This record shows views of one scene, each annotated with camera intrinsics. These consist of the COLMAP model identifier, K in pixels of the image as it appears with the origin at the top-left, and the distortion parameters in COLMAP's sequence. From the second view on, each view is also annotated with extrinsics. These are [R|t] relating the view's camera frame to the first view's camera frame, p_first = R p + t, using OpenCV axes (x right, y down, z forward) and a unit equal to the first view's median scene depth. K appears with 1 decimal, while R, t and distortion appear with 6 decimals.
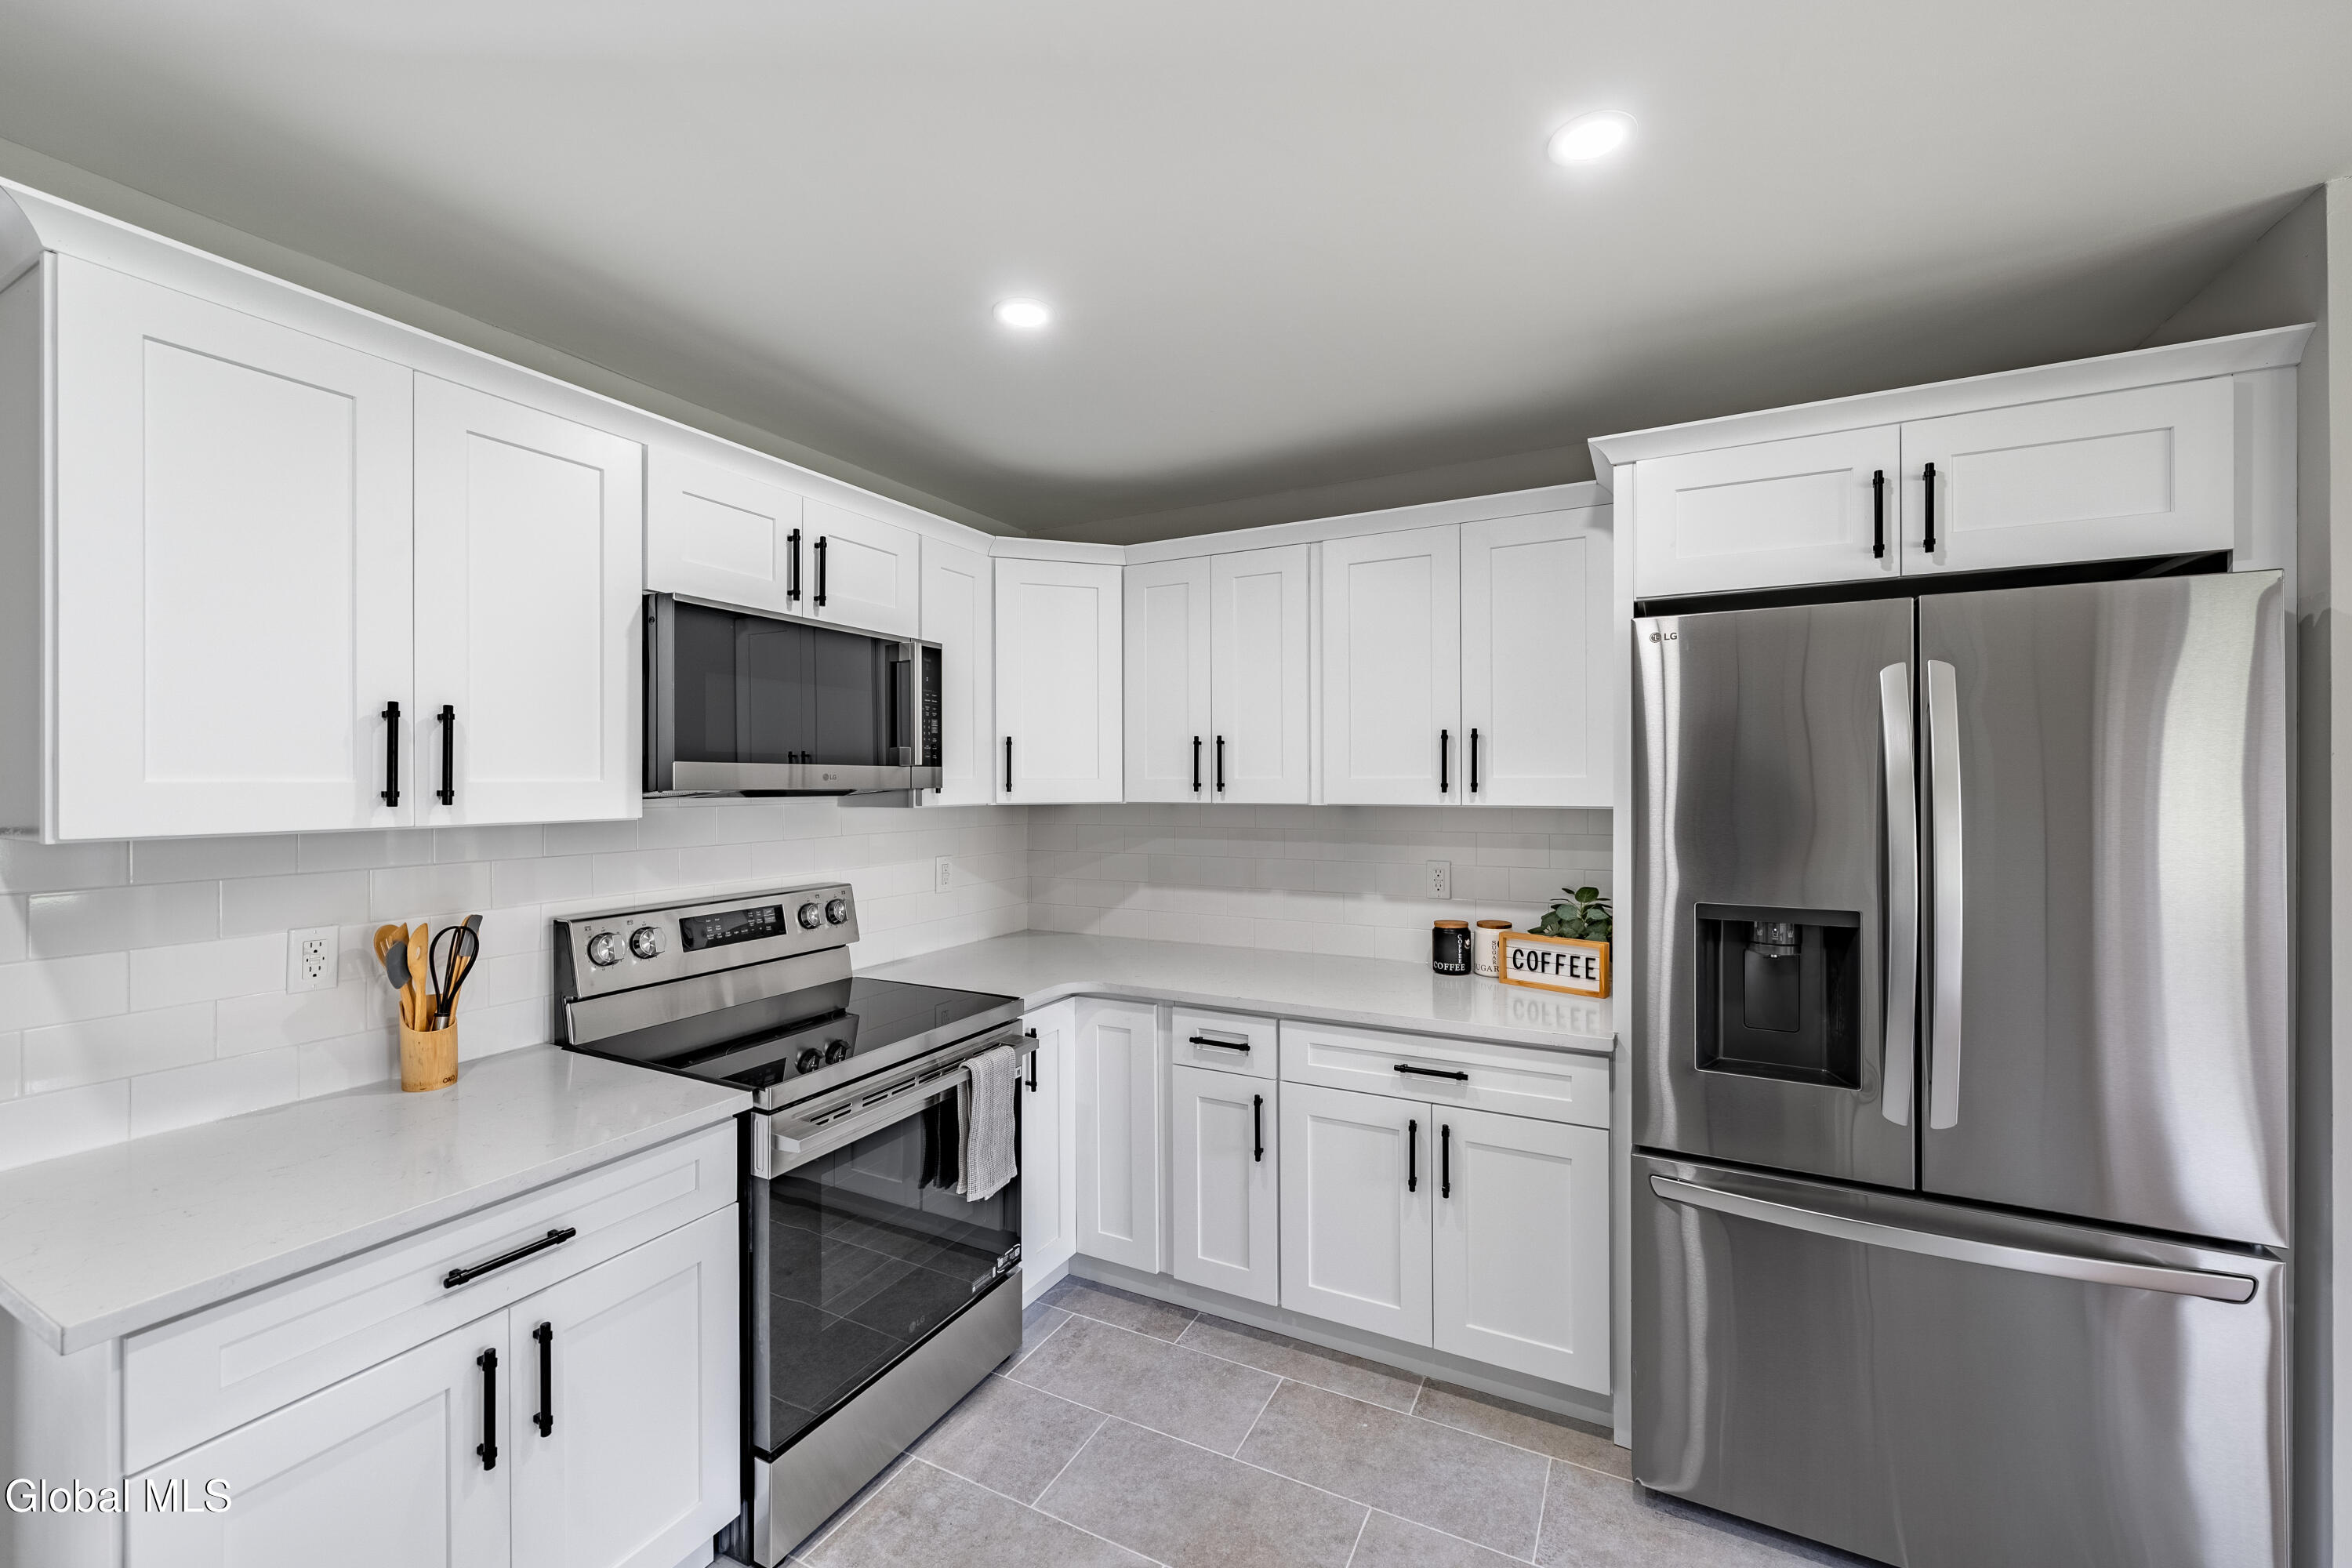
lens RADIAL K [[923.9, 0, 1176.0], [0, 923.9, 784.0], [0, 0, 1]] dist [-0.002656, -0.000017]
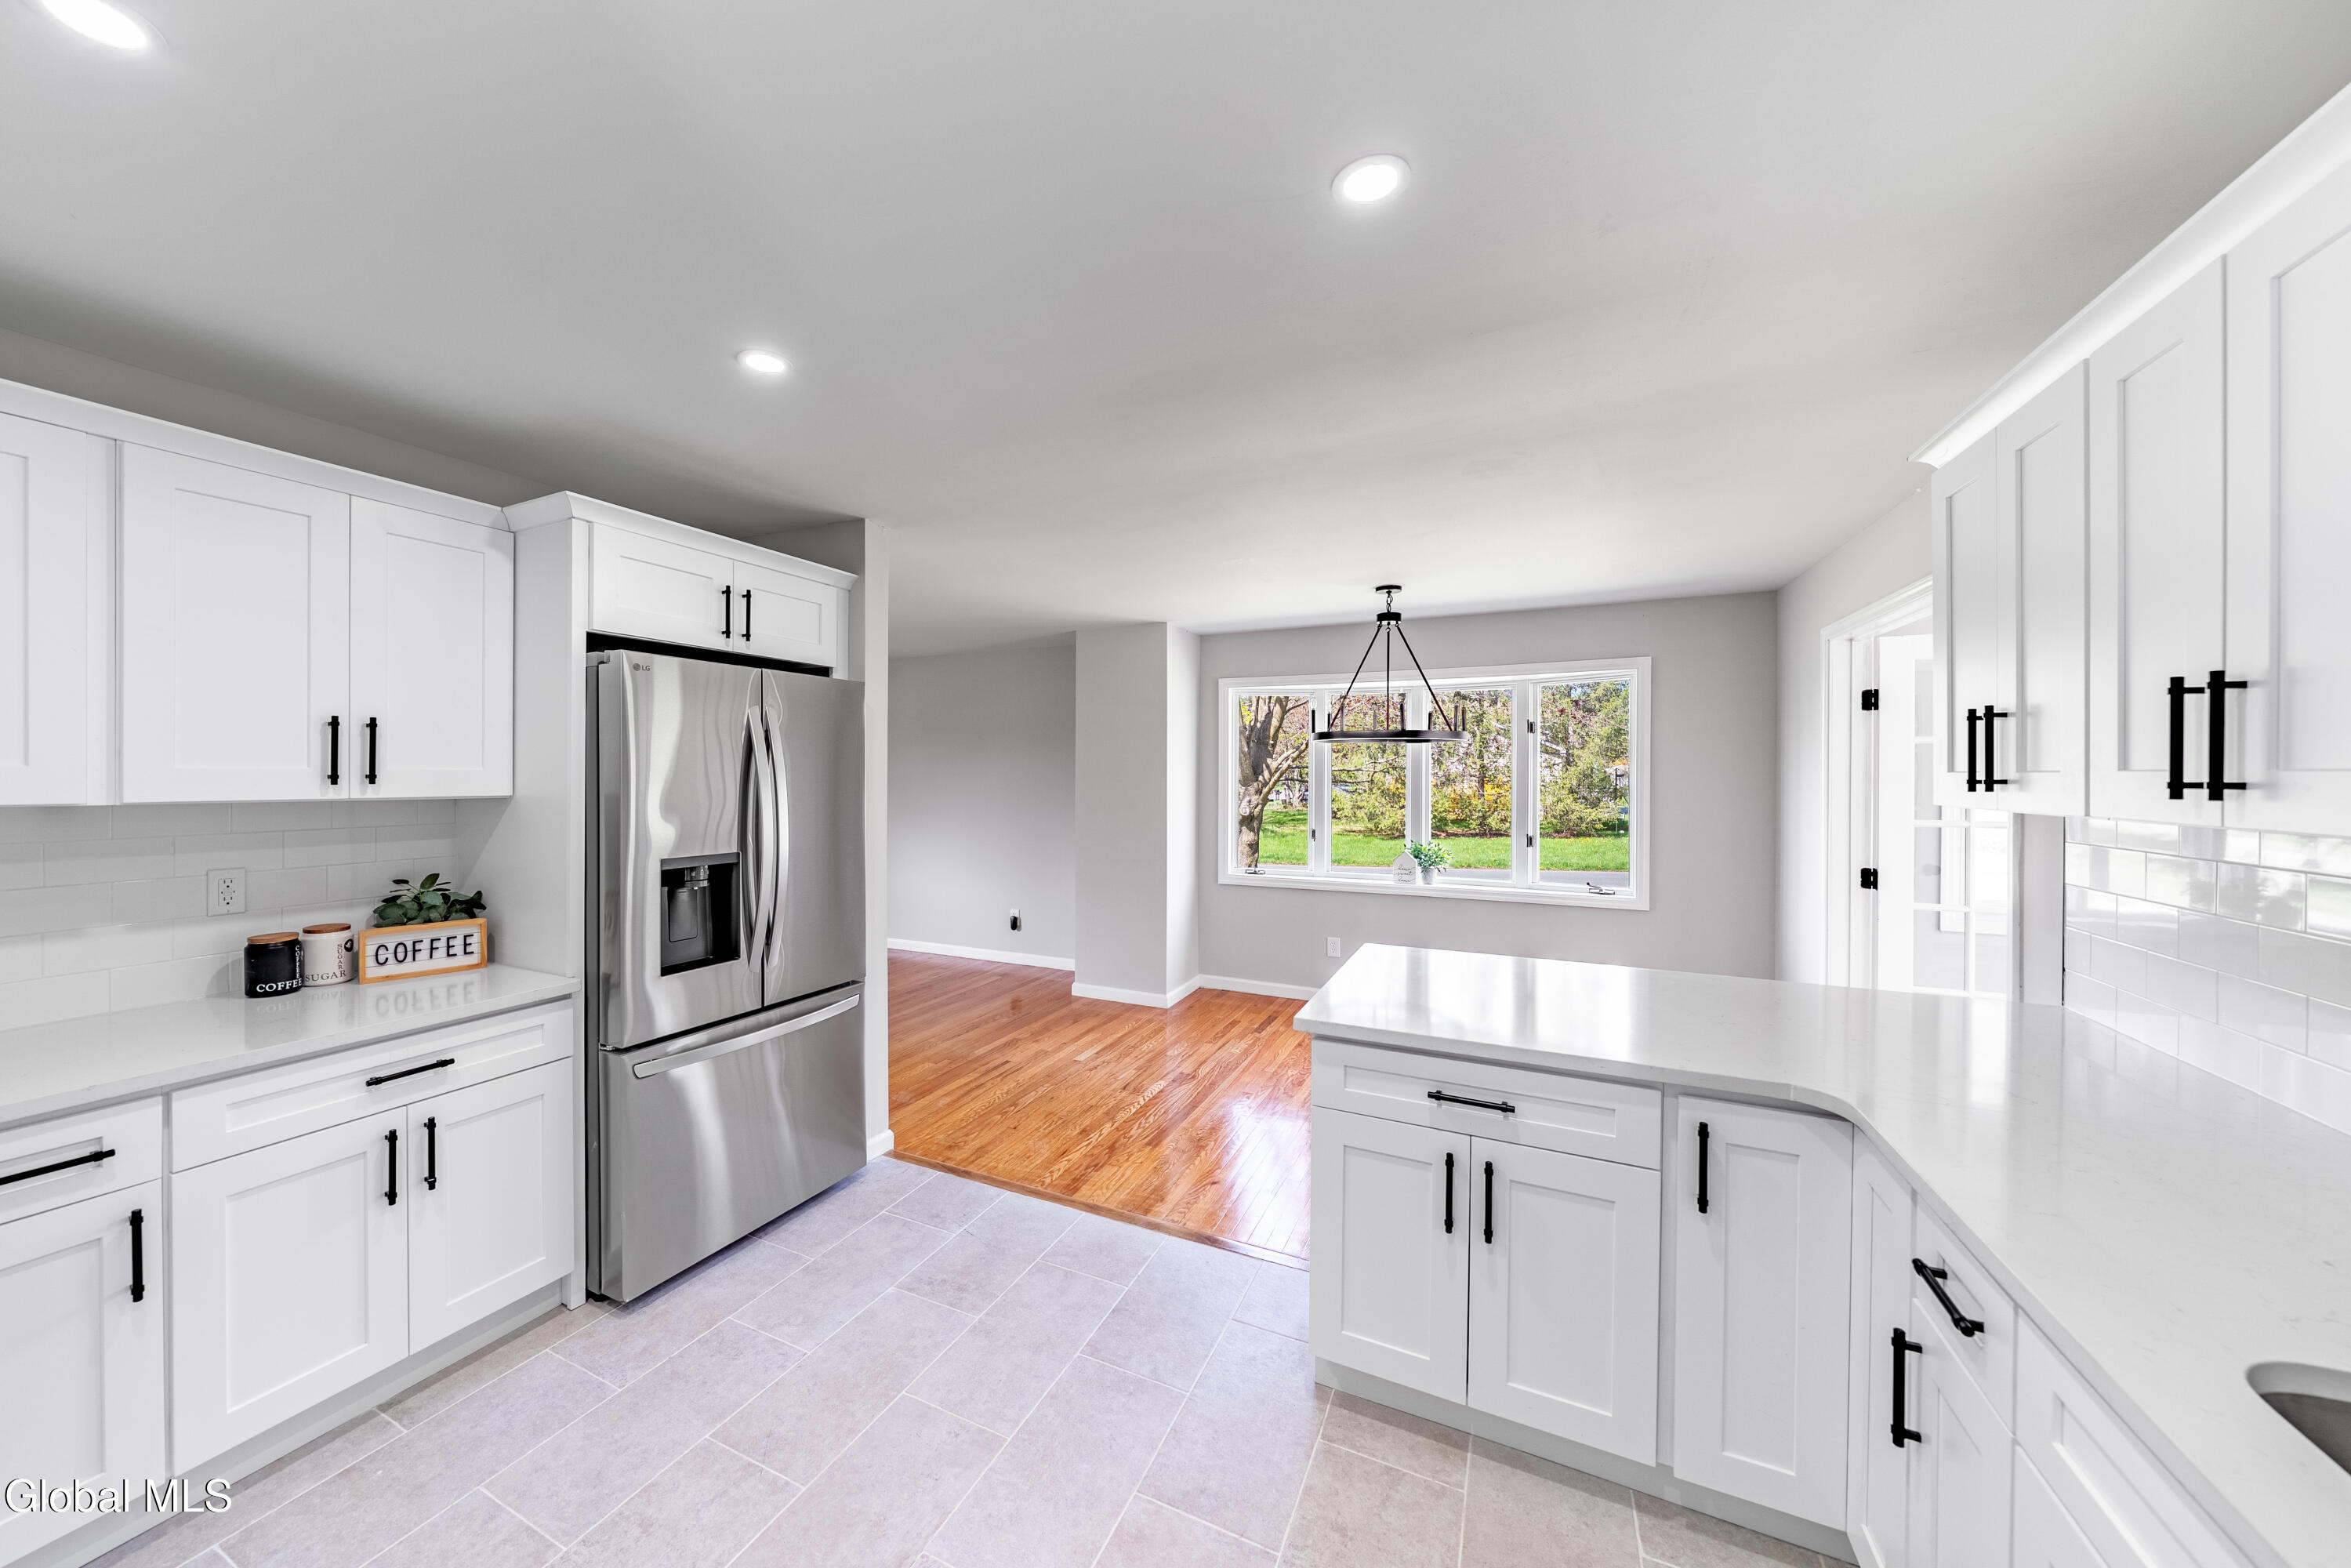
lens RADIAL K [[778.2, 0, 1175.5], [0, 778.2, 784.0], [0, 0, 1]] dist [0.000851, 0.000060]
pose [[-0.050665, -0.009957, 0.998666, -0.549222], [0.000174, 0.999950, 0.009978, 0.000356], [-0.998716, 0.000679, -0.050661, 0.222879]]
